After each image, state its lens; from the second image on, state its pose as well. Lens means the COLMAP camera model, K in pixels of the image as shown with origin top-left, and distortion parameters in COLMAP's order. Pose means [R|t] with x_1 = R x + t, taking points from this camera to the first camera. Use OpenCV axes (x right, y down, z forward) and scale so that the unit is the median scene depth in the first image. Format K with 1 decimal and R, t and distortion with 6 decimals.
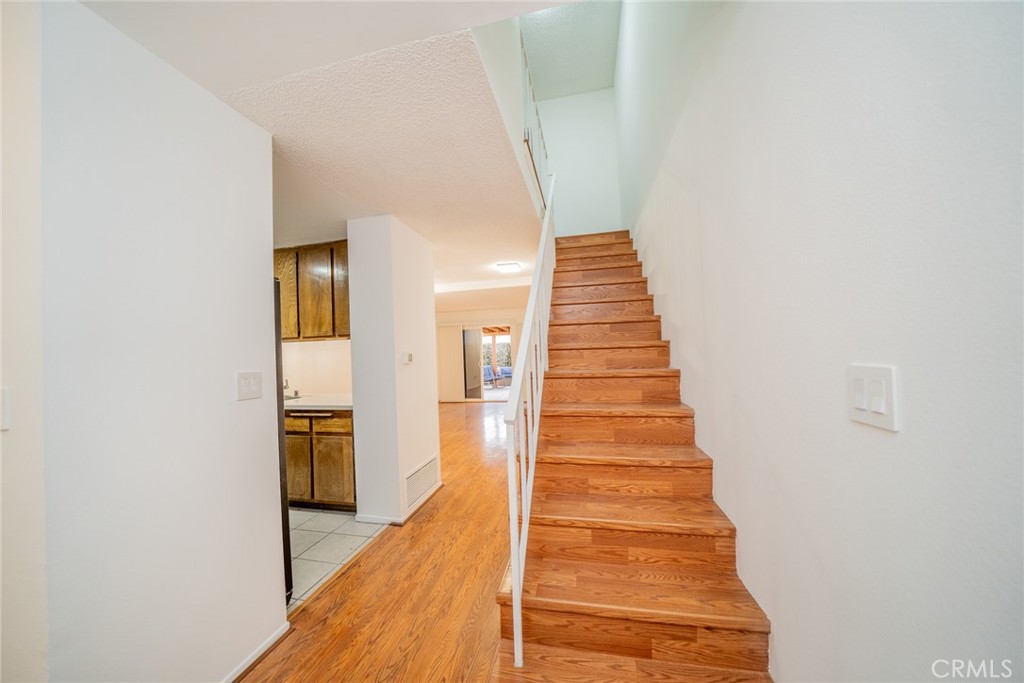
lens RADIAL K [[347.5, 0, 506.6], [0, 347.5, 343.3], [0, 0, 1]] dist [-0.009100, 0.000060]
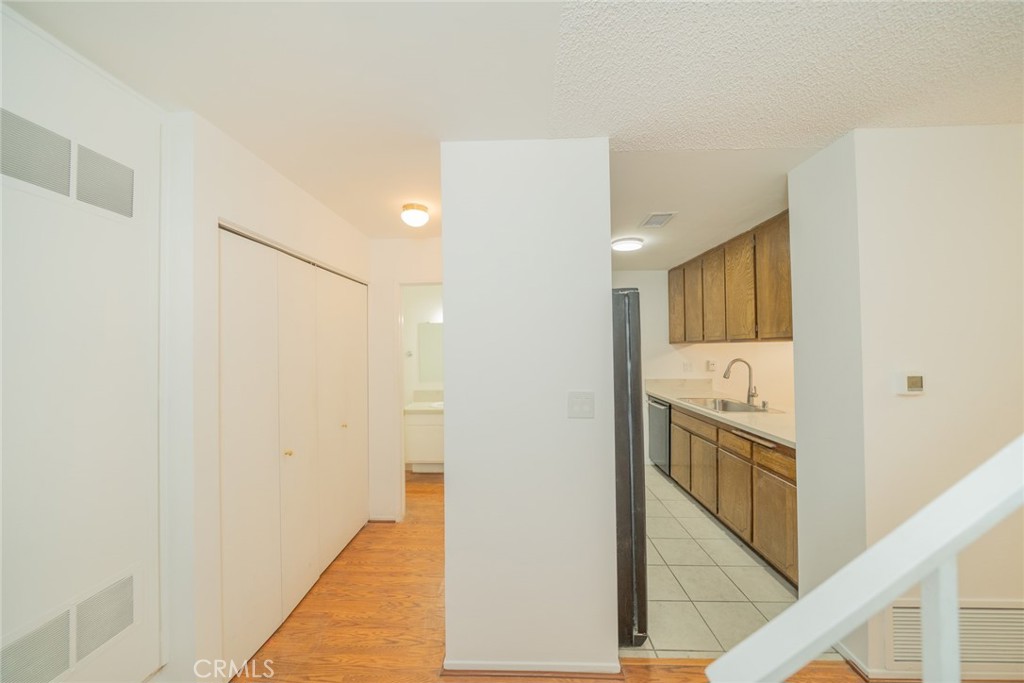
lens RADIAL K [[351.2, 0, 512.9], [0, 351.2, 346.0], [0, 0, 1]] dist [0.000002, -0.000033]
pose [[0.189753, 0.021896, -0.981588, 0.121528], [0.028264, 0.999215, 0.027752, -0.044825], [0.981425, -0.033010, 0.188985, 0.315019]]
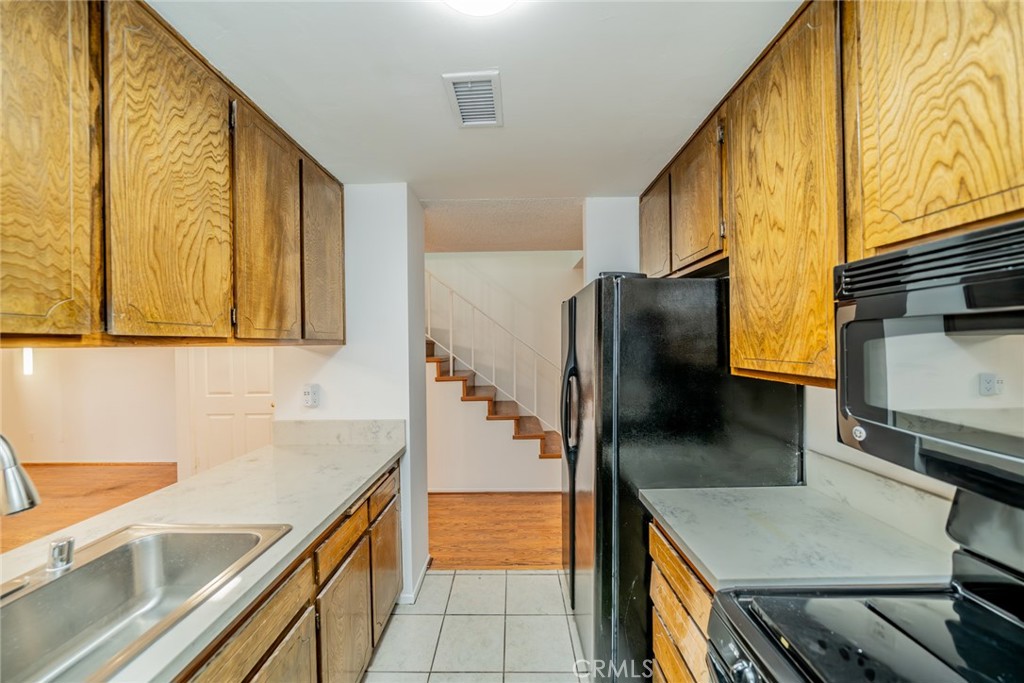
lens RADIAL K [[347.5, 0, 506.6], [0, 347.5, 343.3], [0, 0, 1]] dist [-0.009100, 0.000060]
pose [[-0.190778, 0.035665, 0.980985, -1.140064], [0.002249, 0.999353, -0.035896, 0.001059], [-0.981631, -0.004642, -0.190735, 0.904974]]
